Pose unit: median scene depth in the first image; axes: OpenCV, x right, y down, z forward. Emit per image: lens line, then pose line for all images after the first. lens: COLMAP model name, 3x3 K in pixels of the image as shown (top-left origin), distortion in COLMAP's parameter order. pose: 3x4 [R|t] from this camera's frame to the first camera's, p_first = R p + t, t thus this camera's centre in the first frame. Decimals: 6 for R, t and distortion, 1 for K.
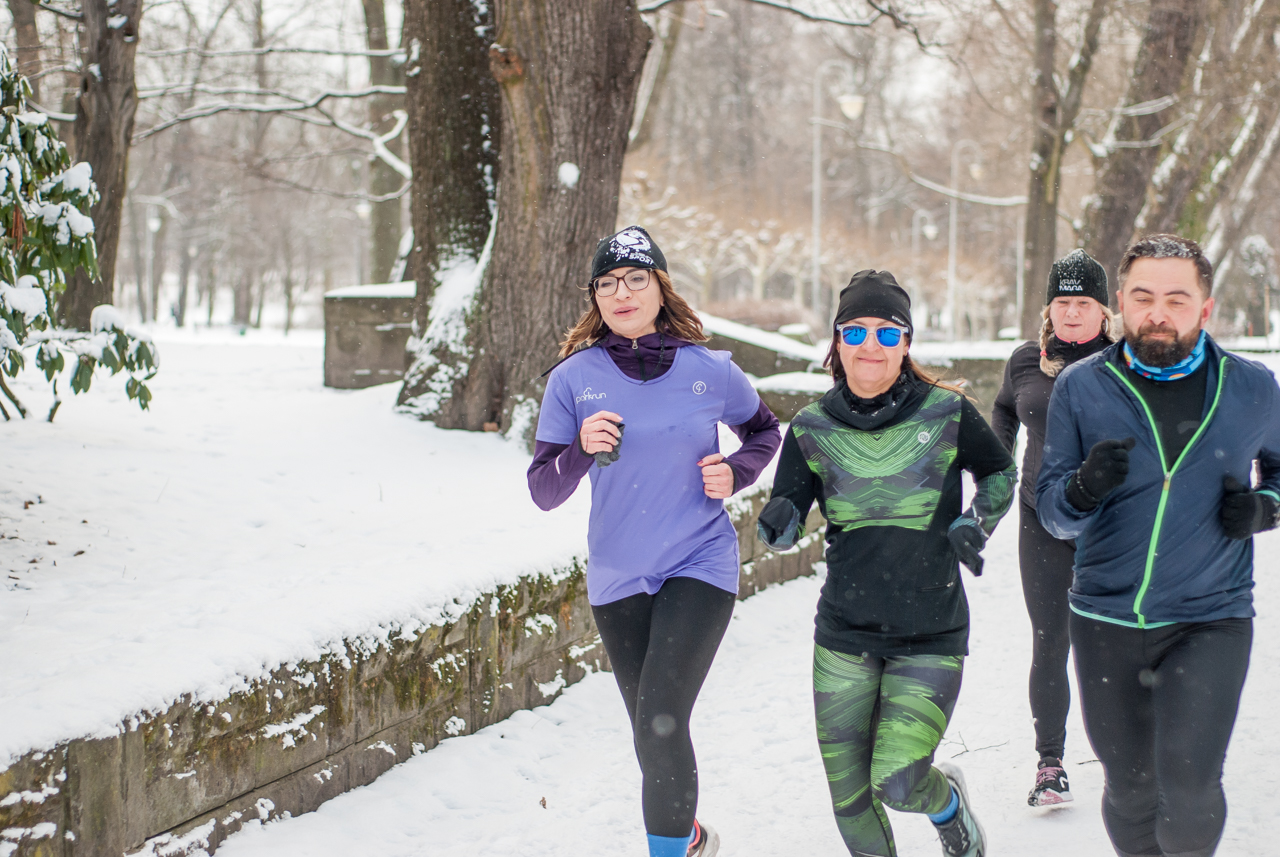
lens RADIAL K [[2823.3, 0, 639.5], [0, 2823.3, 429.2], [0, 0, 1]] dist [0.001583, -0.251284]
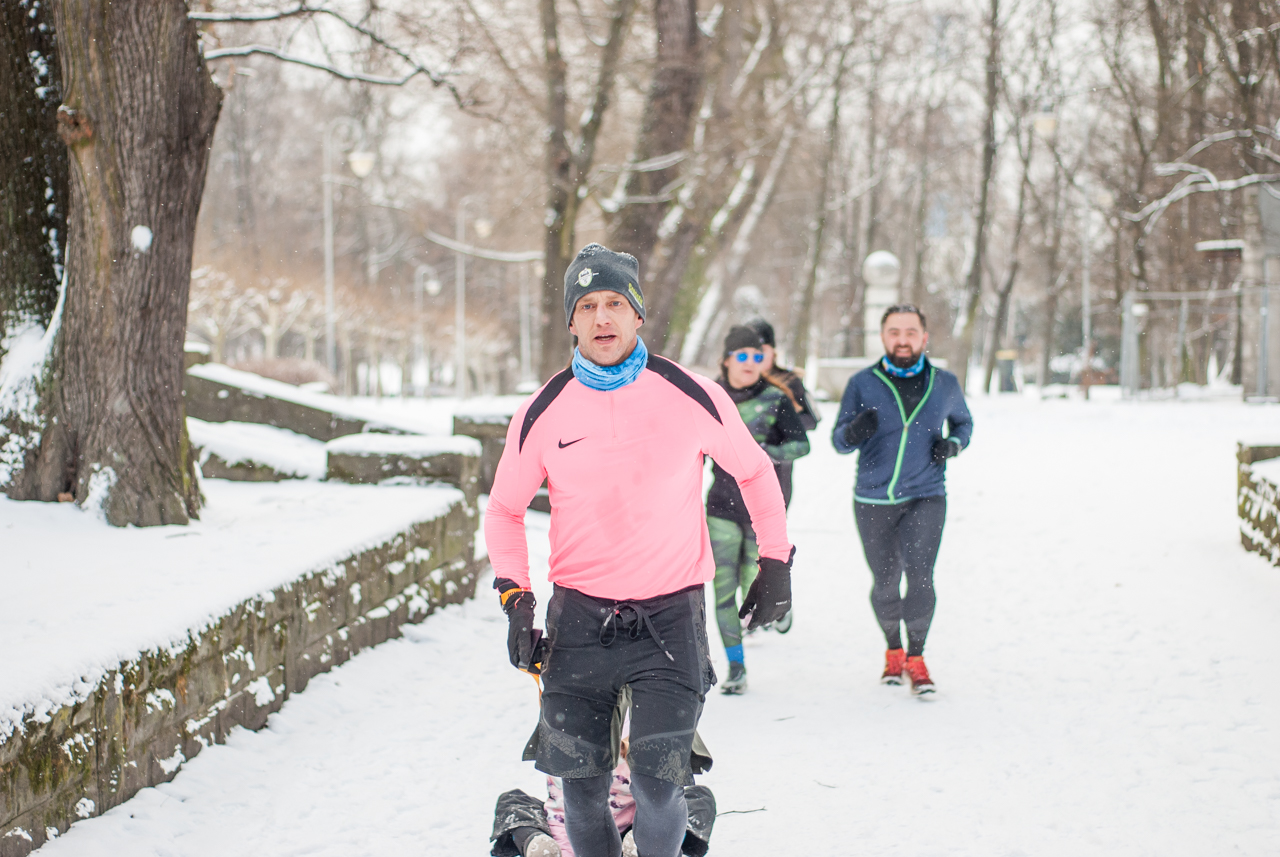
lens RADIAL K [[2823.3, 0, 639.5], [0, 2823.3, 429.2], [0, 0, 1]] dist [0.001583, -0.251284]
pose [[0.984117, -0.023138, 0.176007, -0.028925], [0.026610, 0.999495, -0.017389, -0.002107], [-0.175515, 0.021796, 0.984235, 0.004376]]
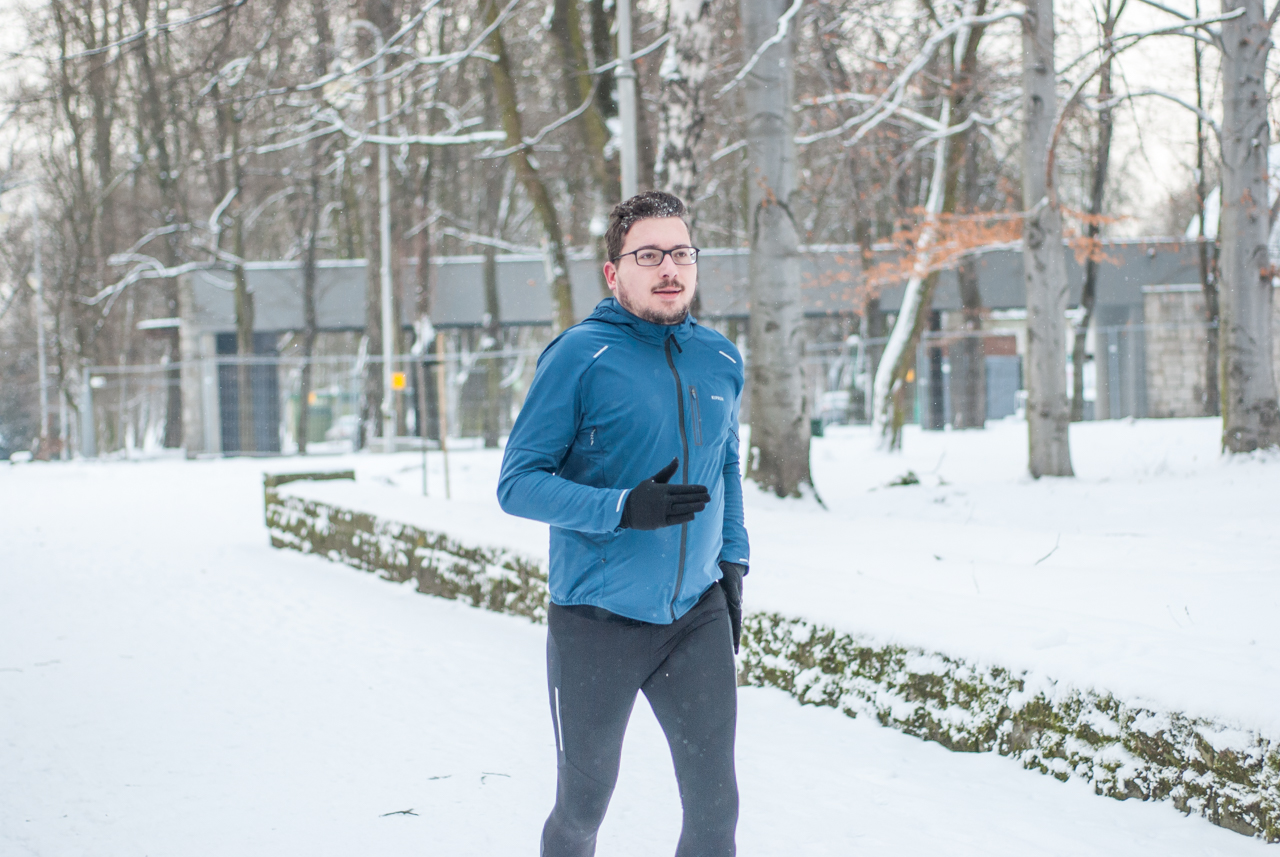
lens RADIAL K [[2805.5, 0, 634.6], [0, 2805.5, 430.2], [0, 0, 1]] dist [-0.021087, -0.037819]
pose [[0.841026, -0.049037, 0.538768, -0.312371], [0.073335, 0.997025, -0.023731, 0.023949], [-0.536002, 0.059469, 0.842120, -0.421532]]
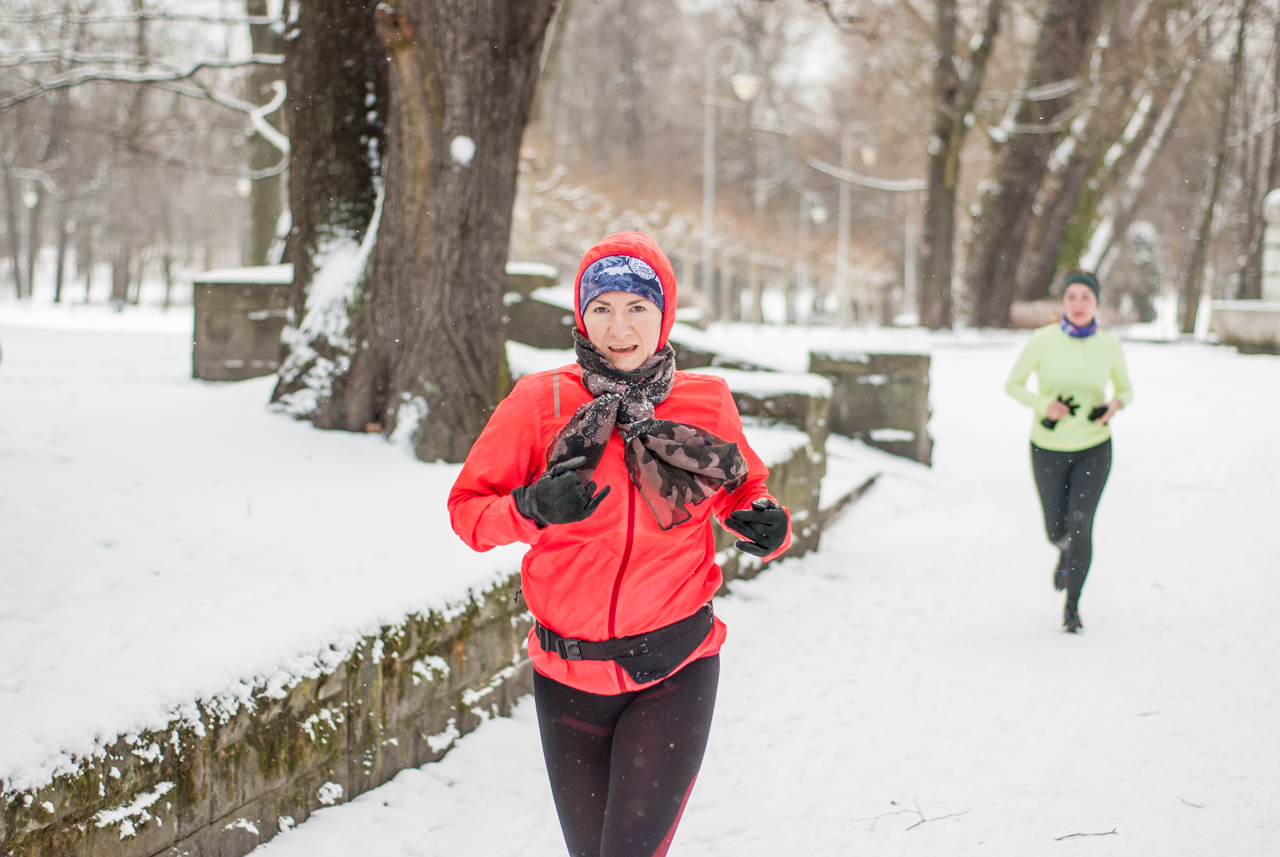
lens RADIAL K [[2832.8, 0, 638.4], [0, 2832.8, 434.1], [0, 0, 1]] dist [-0.007064, -0.169430]
pose [[0.999120, 0.008629, 0.041049, -0.005321], [-0.008970, 0.999927, 0.008117, -0.007154], [-0.040976, -0.008478, 0.999124, 0.090642]]
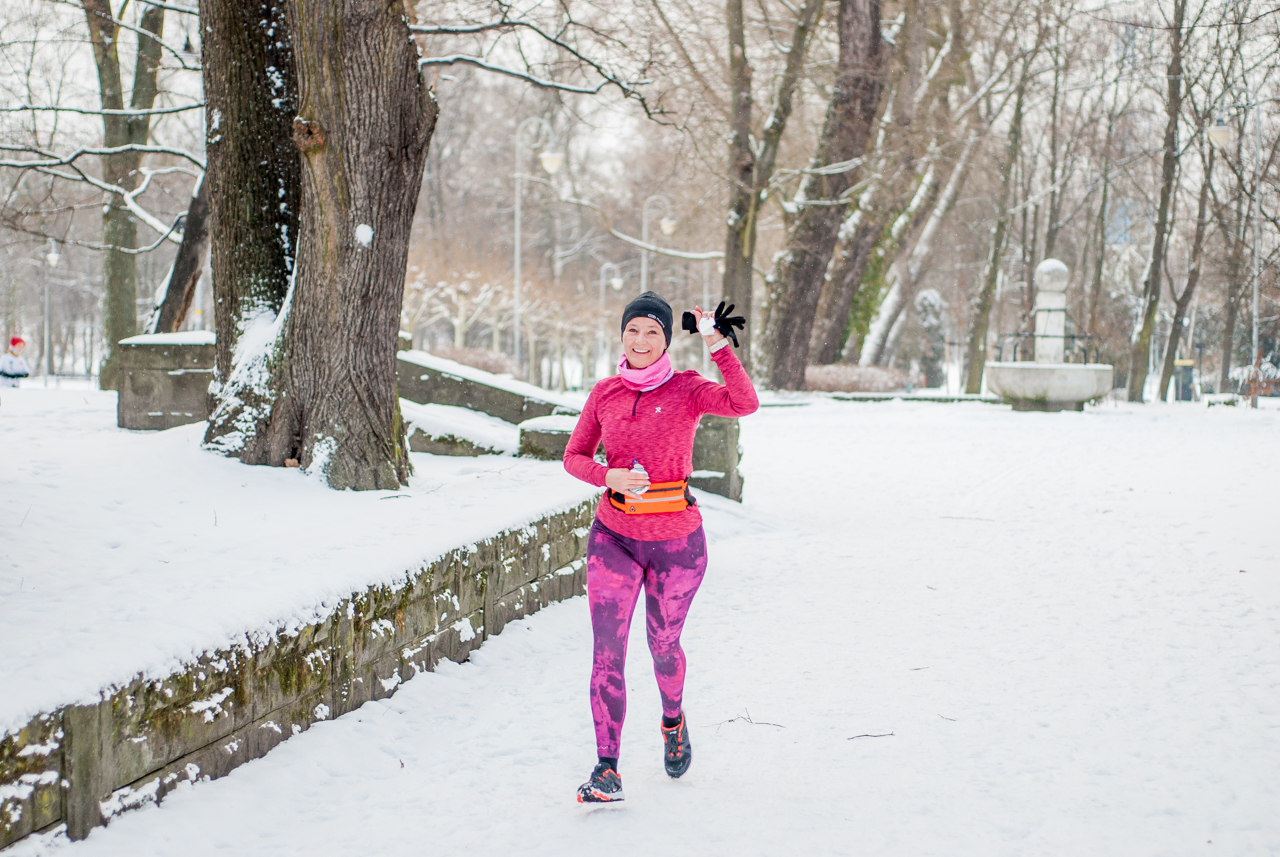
lens RADIAL K [[2812.4, 0, 634.2], [0, 2812.4, 429.5], [0, 0, 1]] dist [-0.025091, 0.017548]
pose [[0.993793, 0.000932, 0.111243, -0.042335], [0.001009, 0.999848, -0.017391, 0.005642], [-0.111243, 0.017396, 0.993641, -0.108534]]
